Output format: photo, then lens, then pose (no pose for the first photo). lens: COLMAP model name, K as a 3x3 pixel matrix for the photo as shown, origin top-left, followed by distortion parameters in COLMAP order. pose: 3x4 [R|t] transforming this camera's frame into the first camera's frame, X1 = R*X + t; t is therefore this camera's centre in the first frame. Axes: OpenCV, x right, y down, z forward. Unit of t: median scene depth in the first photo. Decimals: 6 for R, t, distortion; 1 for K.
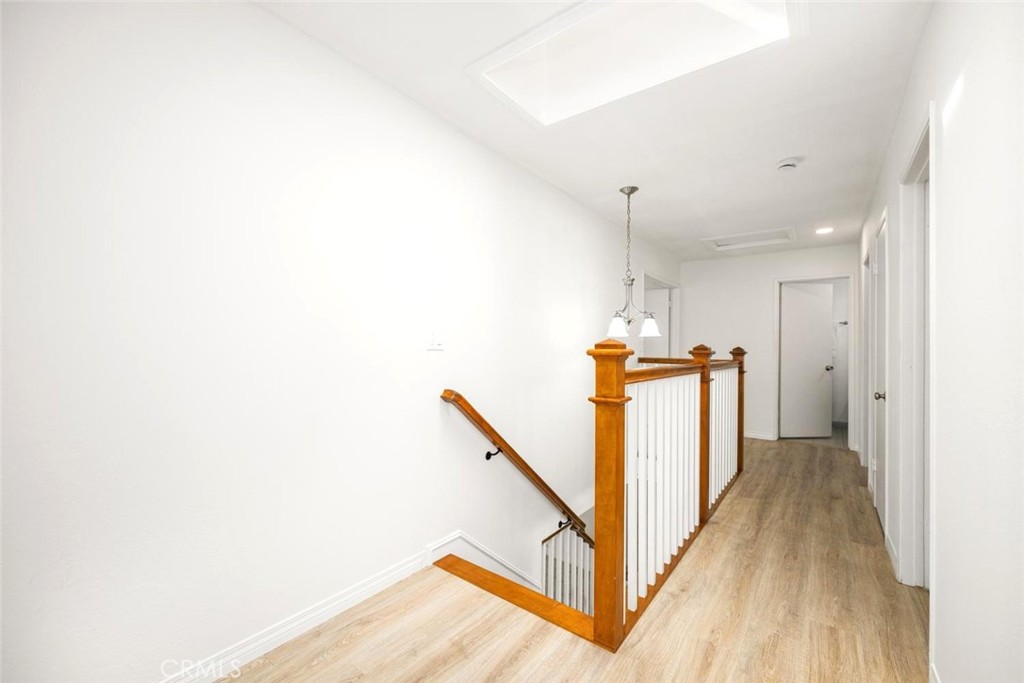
lens RADIAL K [[411.5, 0, 512.0], [0, 411.5, 341.5], [0, 0, 1]] dist [0.000230, 0.000140]
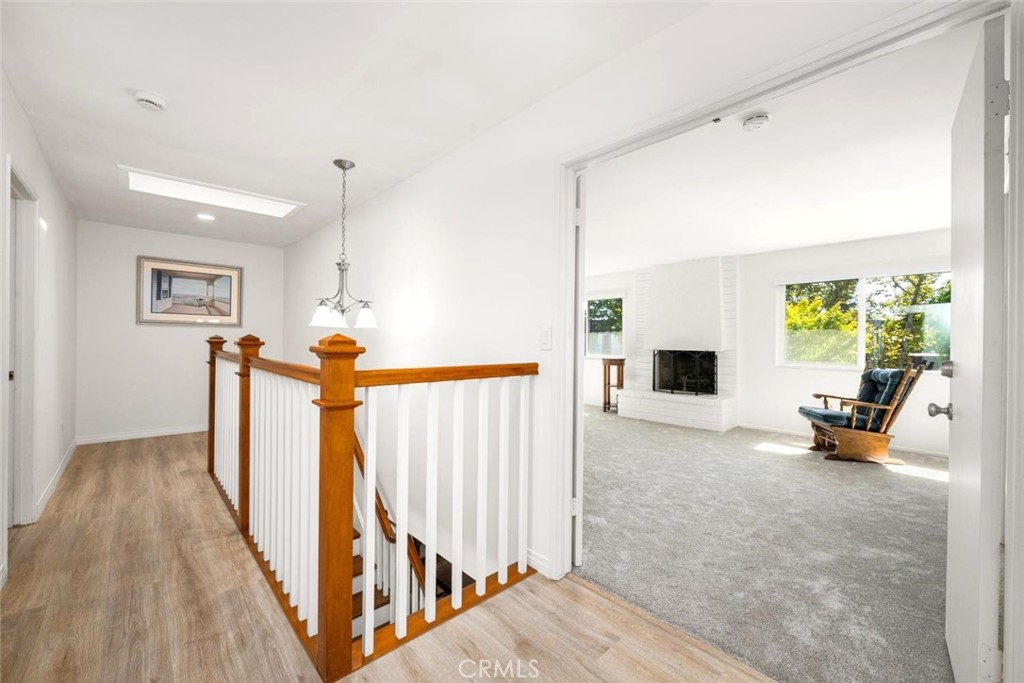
lens RADIAL K [[411.5, 0, 512.0], [0, 411.5, 341.5], [0, 0, 1]] dist [0.000230, 0.000140]
pose [[-0.174695, -0.016941, -0.984477, 1.343309], [-0.004900, 0.999855, -0.016336, 0.036781], [0.984610, 0.001970, -0.174753, 1.852090]]
